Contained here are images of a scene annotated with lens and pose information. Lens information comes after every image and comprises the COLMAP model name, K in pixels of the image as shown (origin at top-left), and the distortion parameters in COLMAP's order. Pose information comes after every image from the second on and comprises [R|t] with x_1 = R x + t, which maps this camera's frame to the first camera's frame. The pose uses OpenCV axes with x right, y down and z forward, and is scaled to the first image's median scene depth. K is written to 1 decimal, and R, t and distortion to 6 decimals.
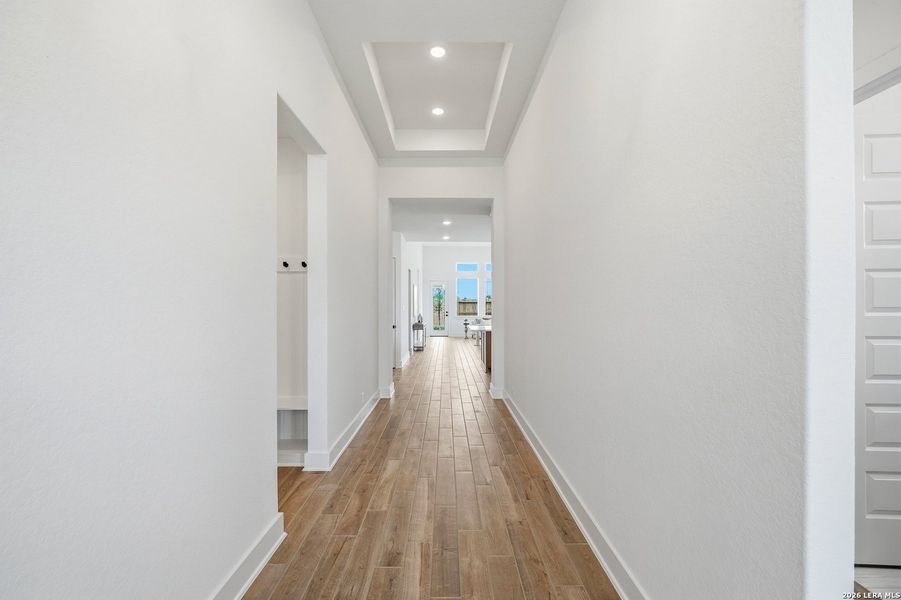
lens RADIAL K [[384.9, 0, 451.1], [0, 384.9, 305.2], [0, 0, 1]] dist [0.000352, 0.000218]
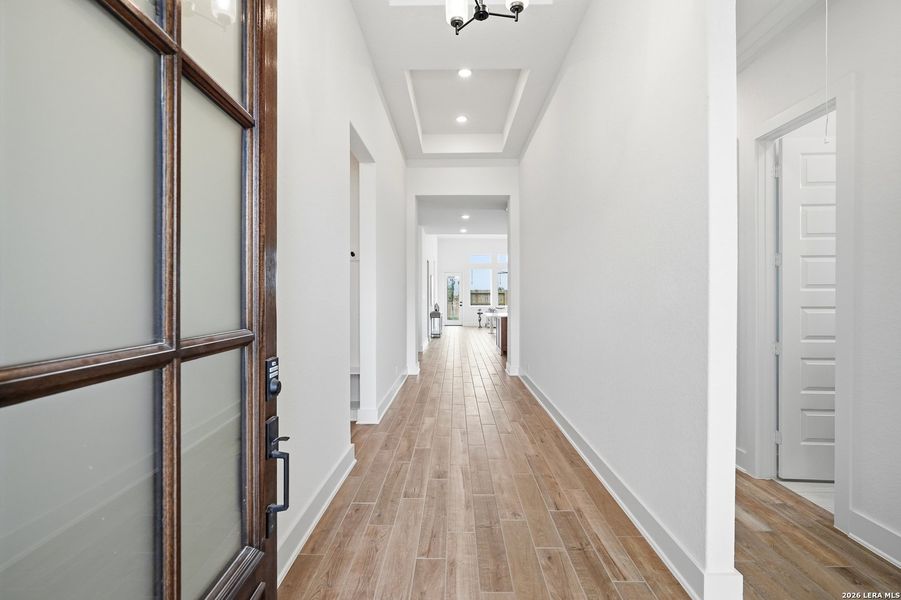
lens RADIAL K [[406.6, 0, 447.0], [0, 406.6, 302.6], [0, 0, 1]] dist [-0.000982, 0.000095]
pose [[0.999730, 0.001311, -0.023180, -0.060867], [-0.001190, 0.999986, 0.005235, 0.035555], [0.023186, -0.005206, 0.999718, -0.245422]]
